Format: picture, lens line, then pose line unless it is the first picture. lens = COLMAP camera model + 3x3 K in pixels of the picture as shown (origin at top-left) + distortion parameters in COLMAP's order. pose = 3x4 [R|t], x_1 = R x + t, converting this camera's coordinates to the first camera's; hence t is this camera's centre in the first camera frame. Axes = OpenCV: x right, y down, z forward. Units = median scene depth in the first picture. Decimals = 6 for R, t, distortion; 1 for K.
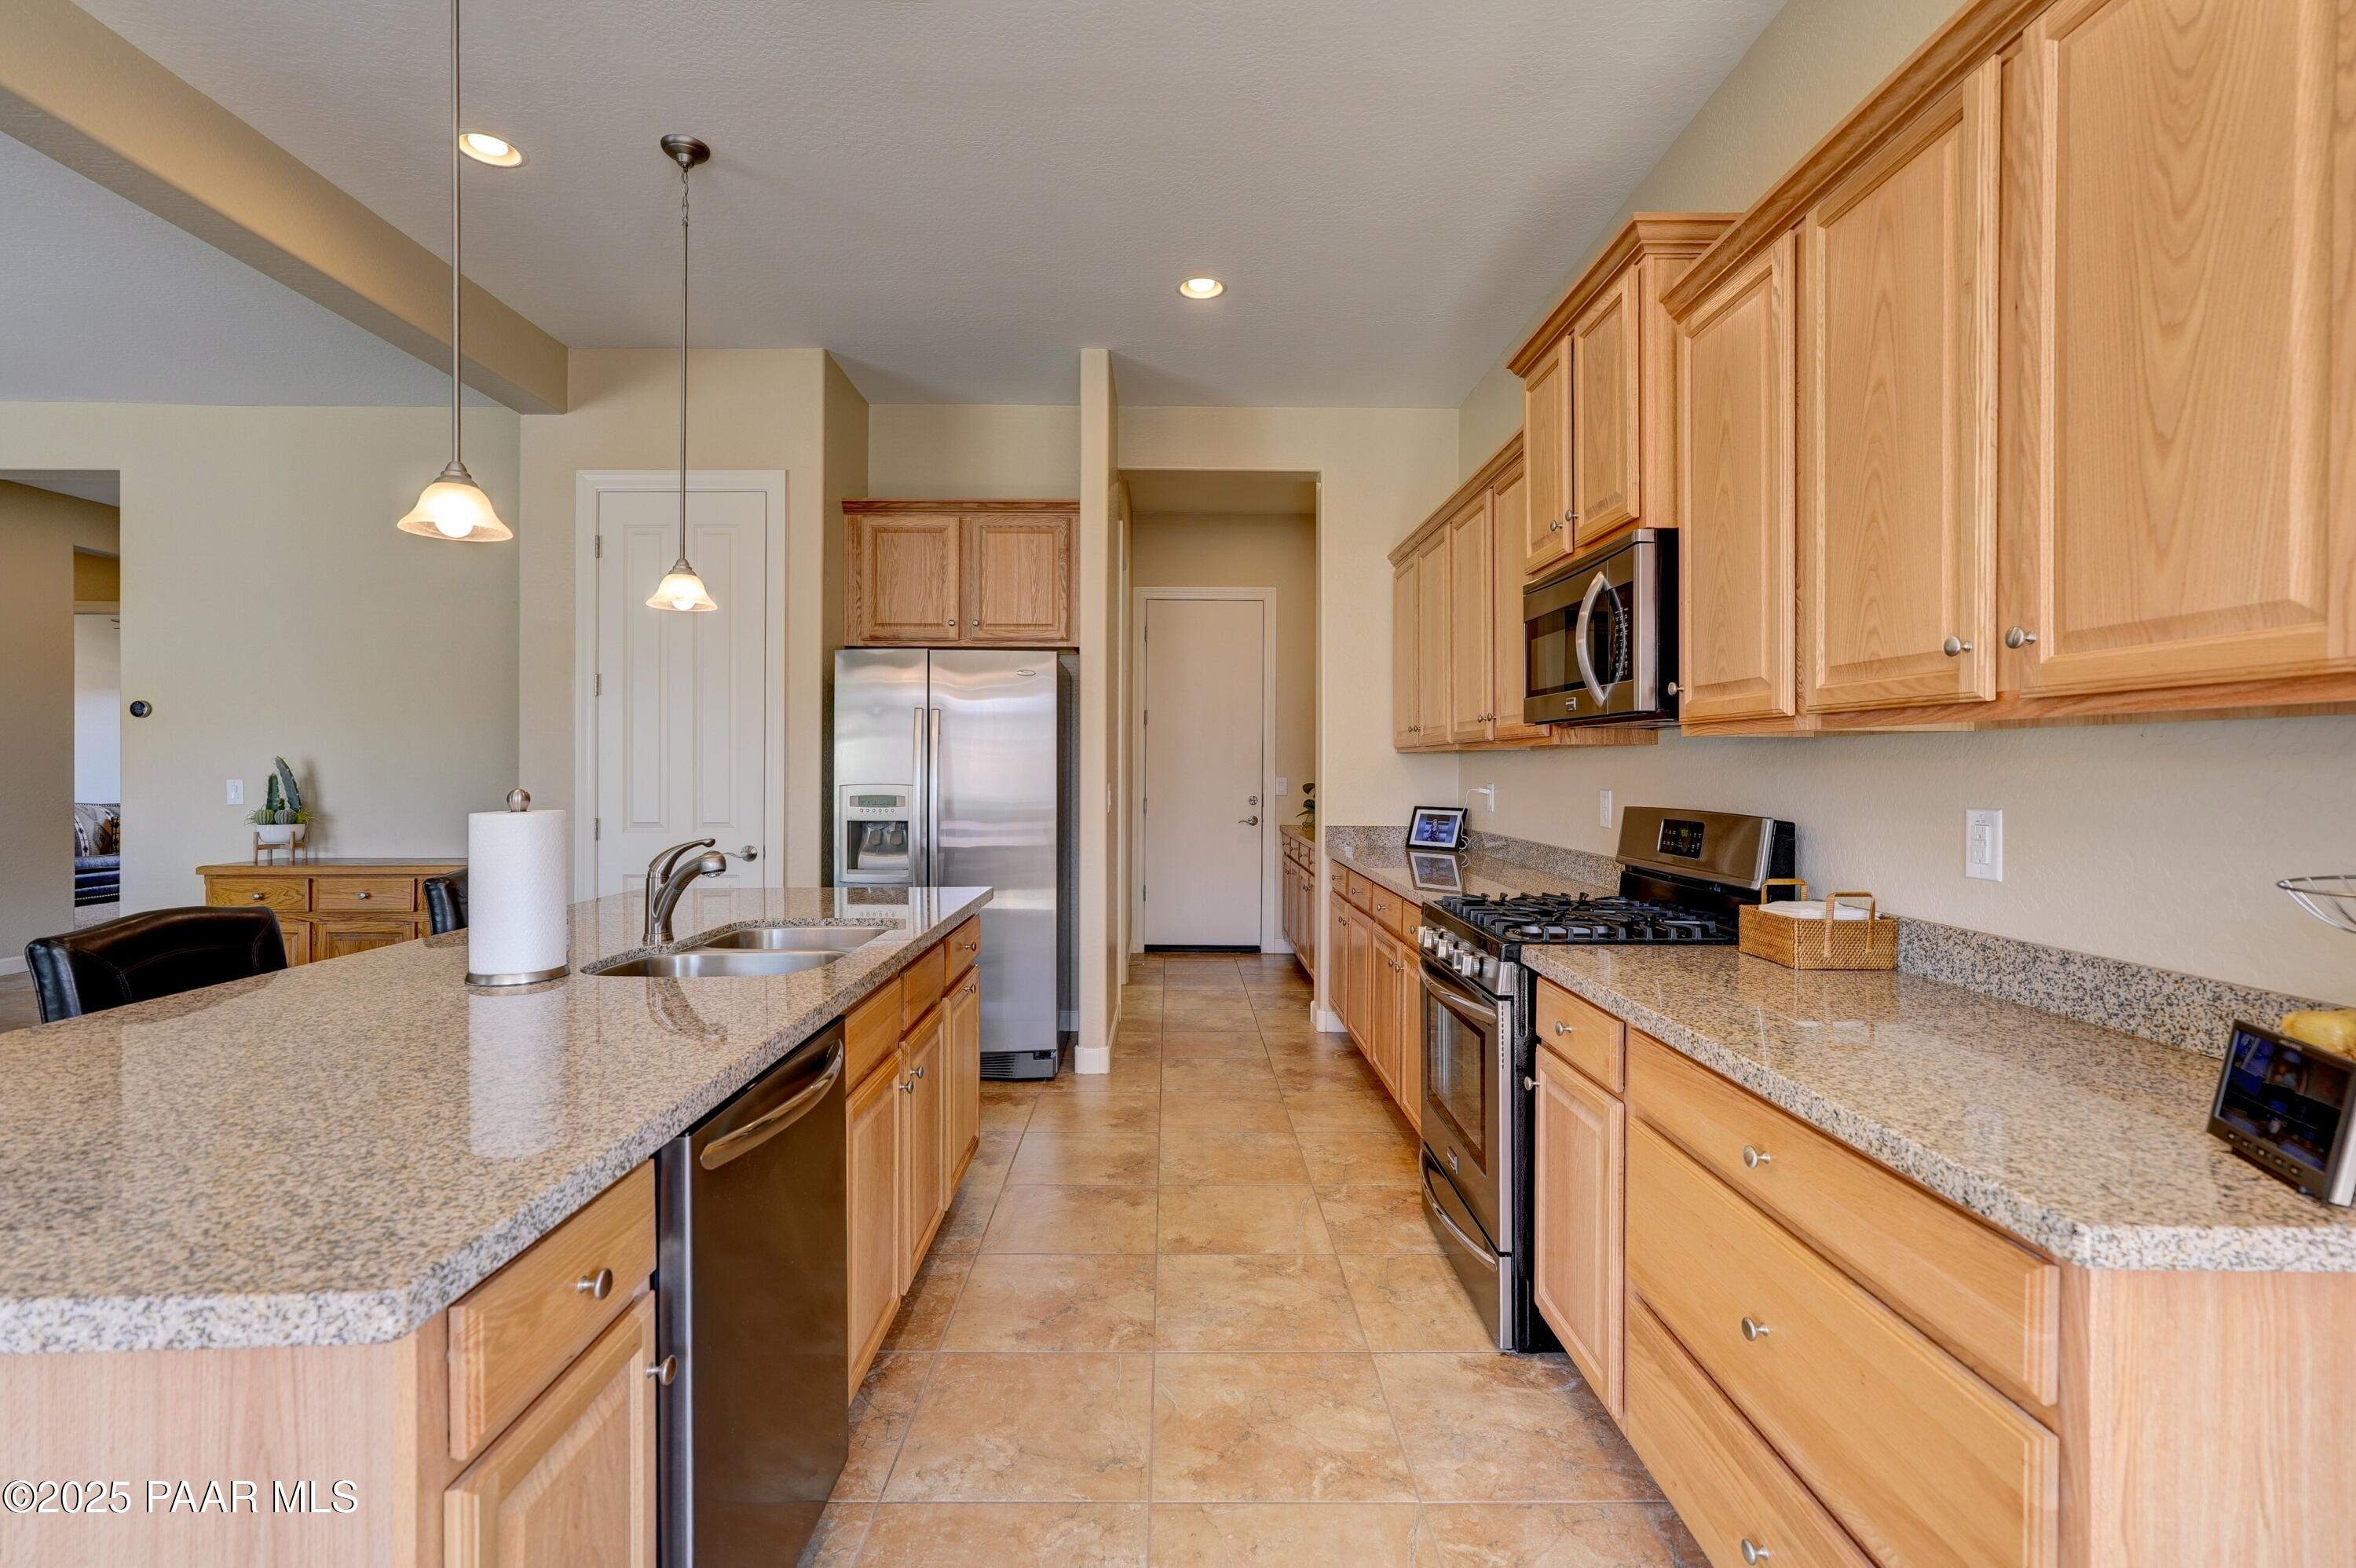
lens RADIAL K [[1056.5, 0, 1179.7], [0, 1056.5, 769.4], [0, 0, 1]] dist [-0.007335, 0.001088]
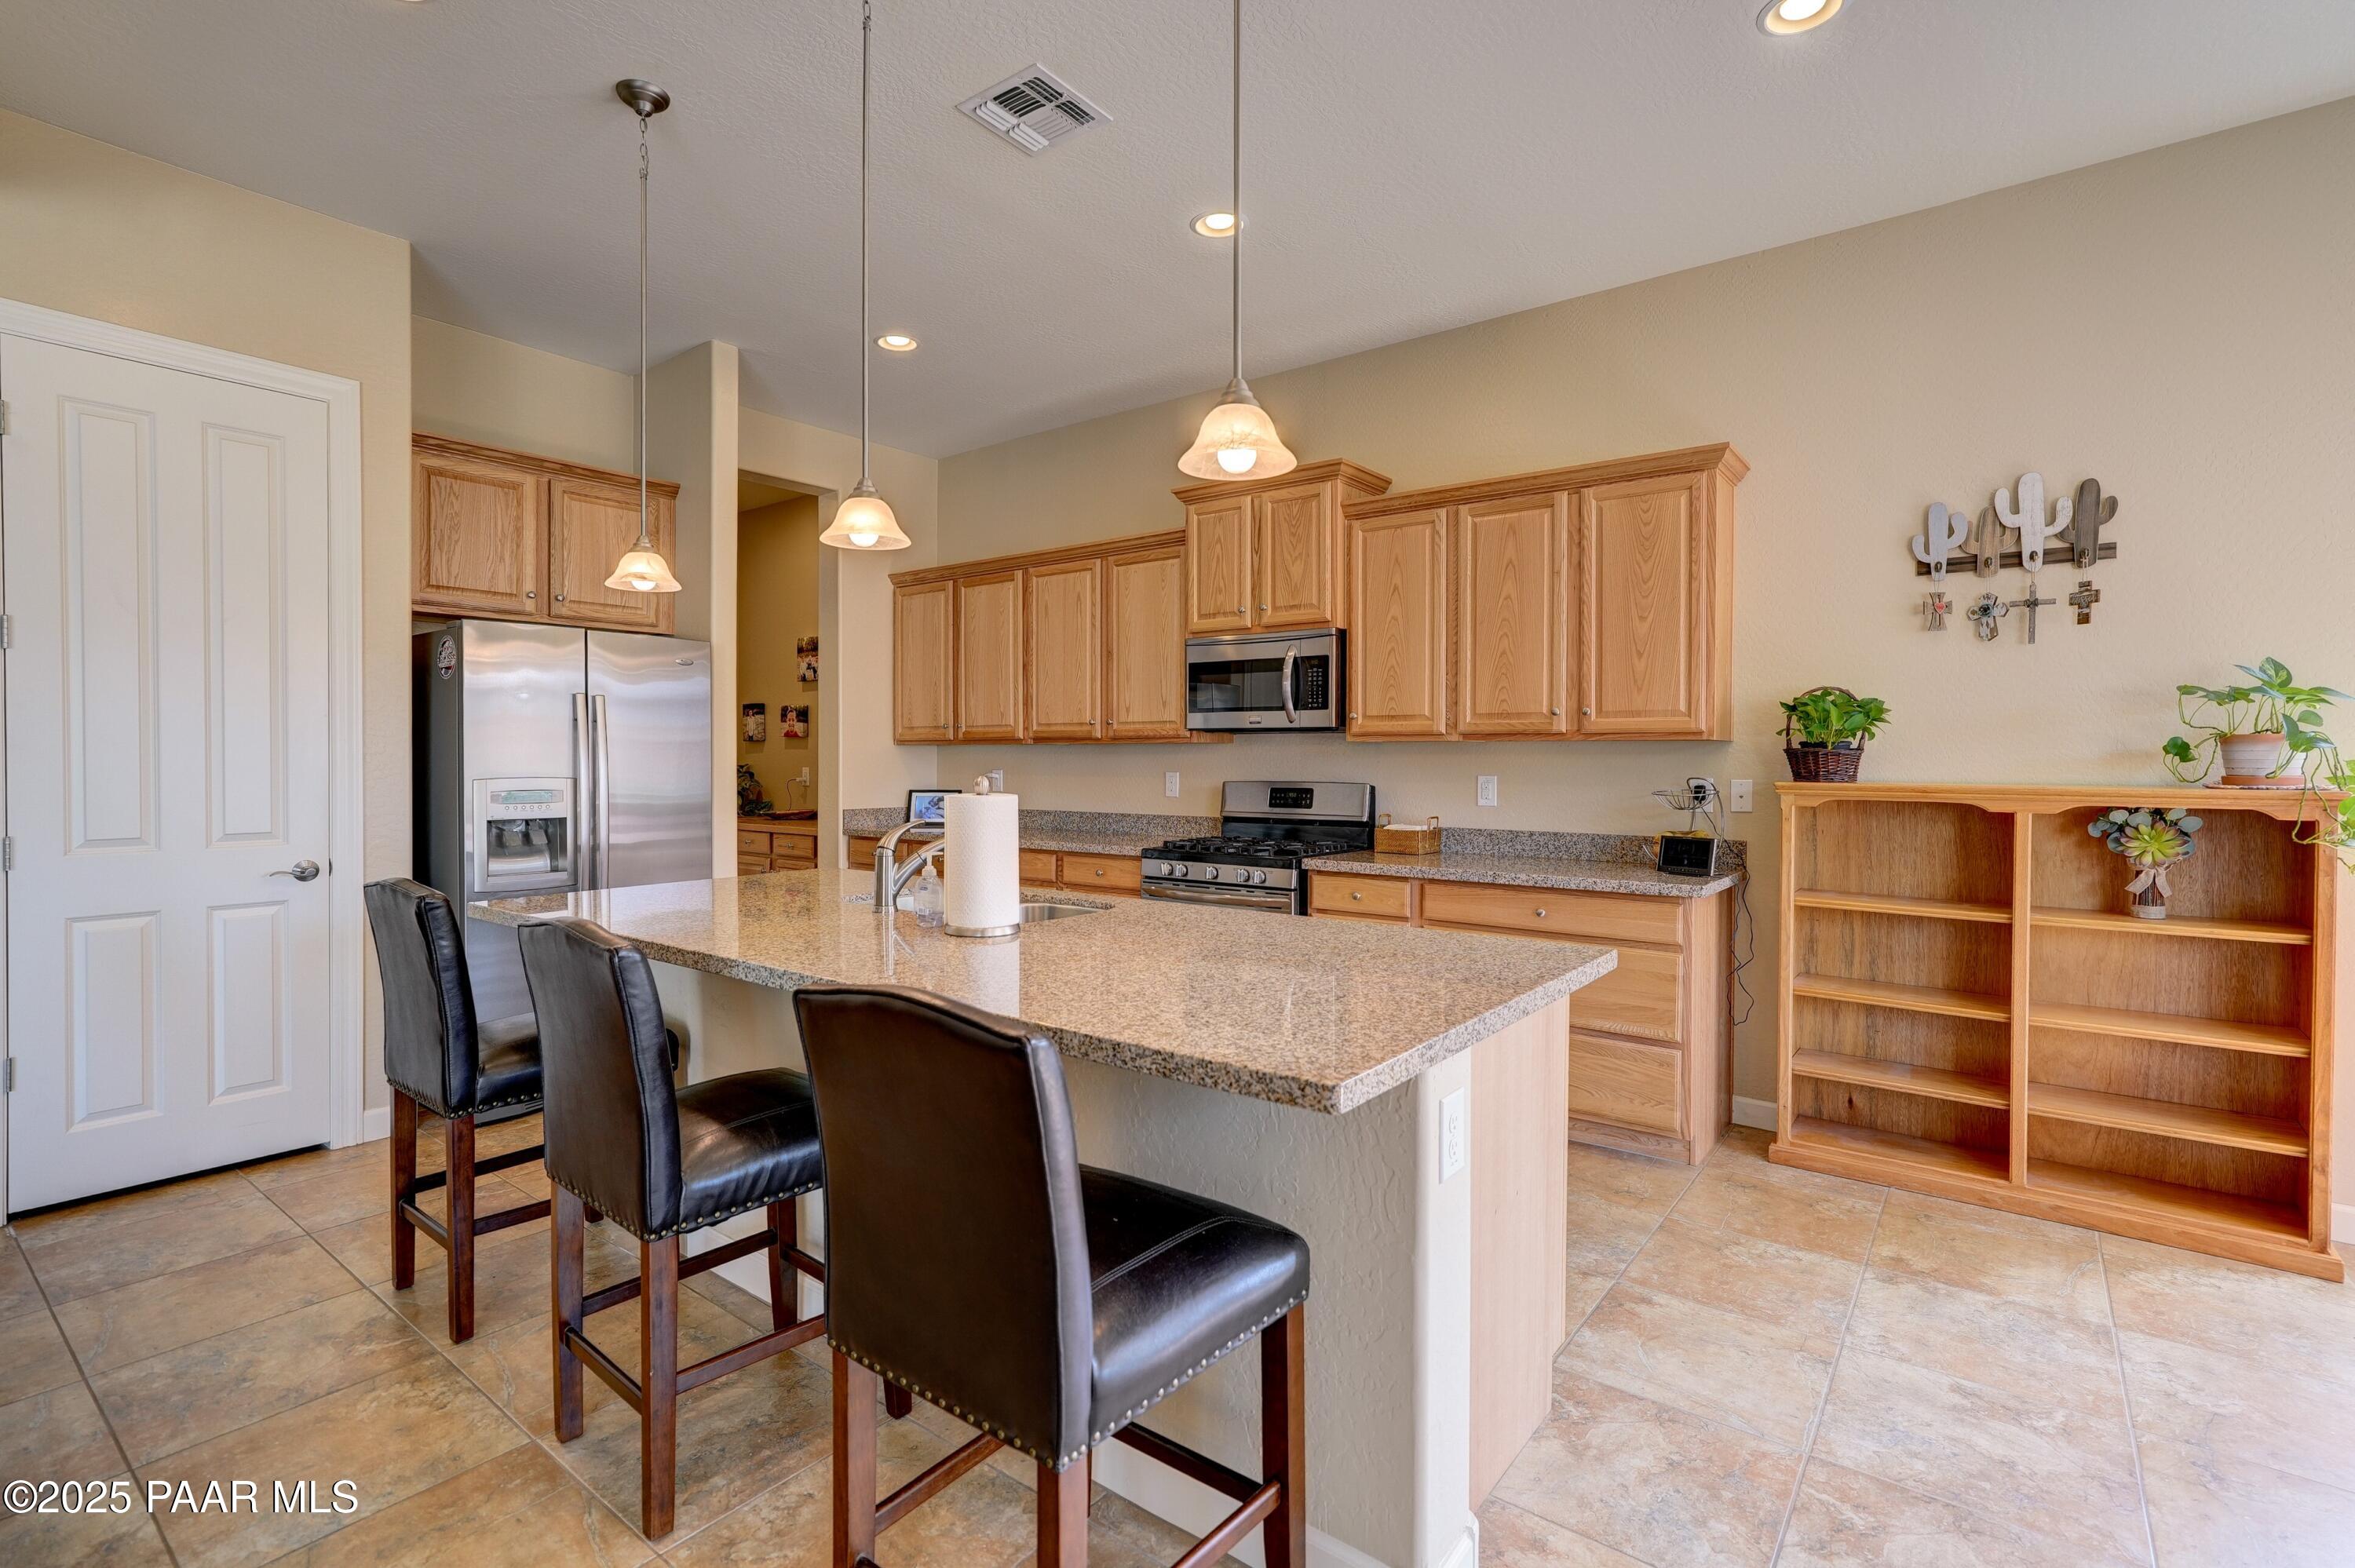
lens RADIAL K [[1077.5, 0, 1176.6], [0, 1077.5, 767.6], [0, 0, 1]] dist [-0.032502, 0.019550]
pose [[0.618205, -0.010775, 0.785943, -1.244637], [0.002444, 0.999928, 0.011786, -0.008261], [-0.786013, -0.005365, 0.618187, 0.060485]]
